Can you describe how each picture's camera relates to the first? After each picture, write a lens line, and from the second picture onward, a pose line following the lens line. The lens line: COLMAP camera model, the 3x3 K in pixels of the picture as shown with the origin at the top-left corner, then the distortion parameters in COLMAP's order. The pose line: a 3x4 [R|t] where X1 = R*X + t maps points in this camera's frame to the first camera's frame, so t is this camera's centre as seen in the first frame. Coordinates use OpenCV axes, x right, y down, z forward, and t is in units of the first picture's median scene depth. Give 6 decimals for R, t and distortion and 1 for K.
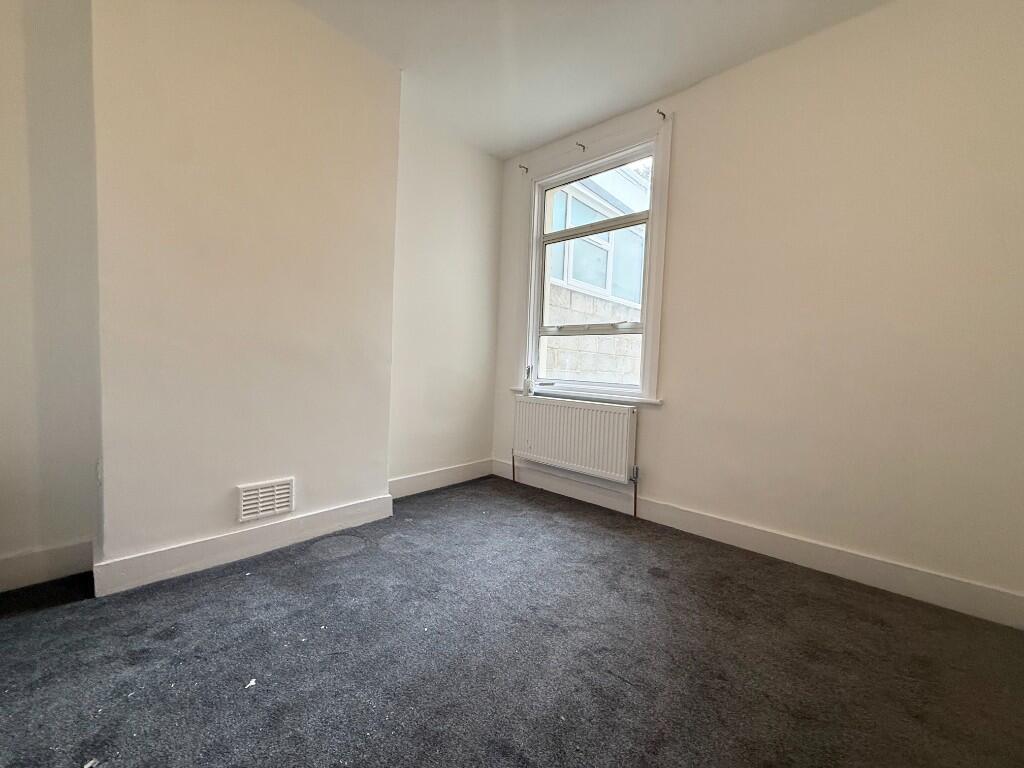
lens RADIAL K [[407.4, 0, 512.0], [0, 407.4, 384.0], [0, 0, 1]] dist [-0.000277, -0.000058]
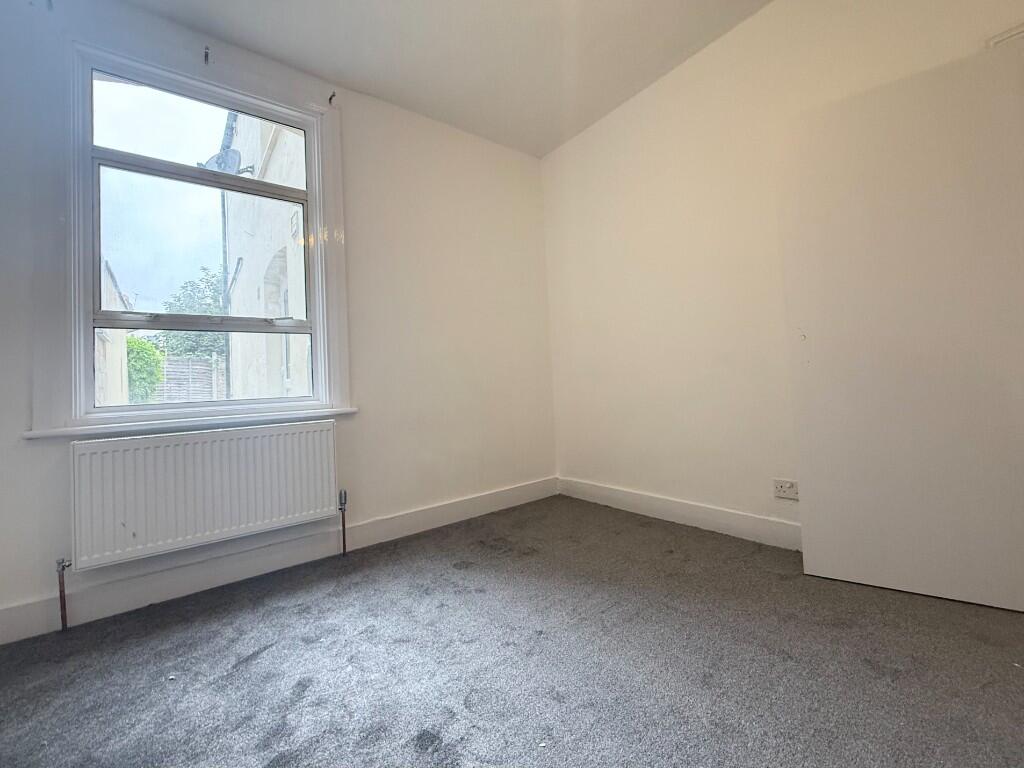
lens RADIAL K [[418.6, 0, 514.3], [0, 418.6, 370.6], [0, 0, 1]] dist [0.002099, 0.000024]
pose [[0.185304, -0.012155, 0.982606, -0.450648], [0.111269, 0.993752, -0.008691, 0.004386], [-0.976361, 0.110944, 0.185499, 0.447550]]
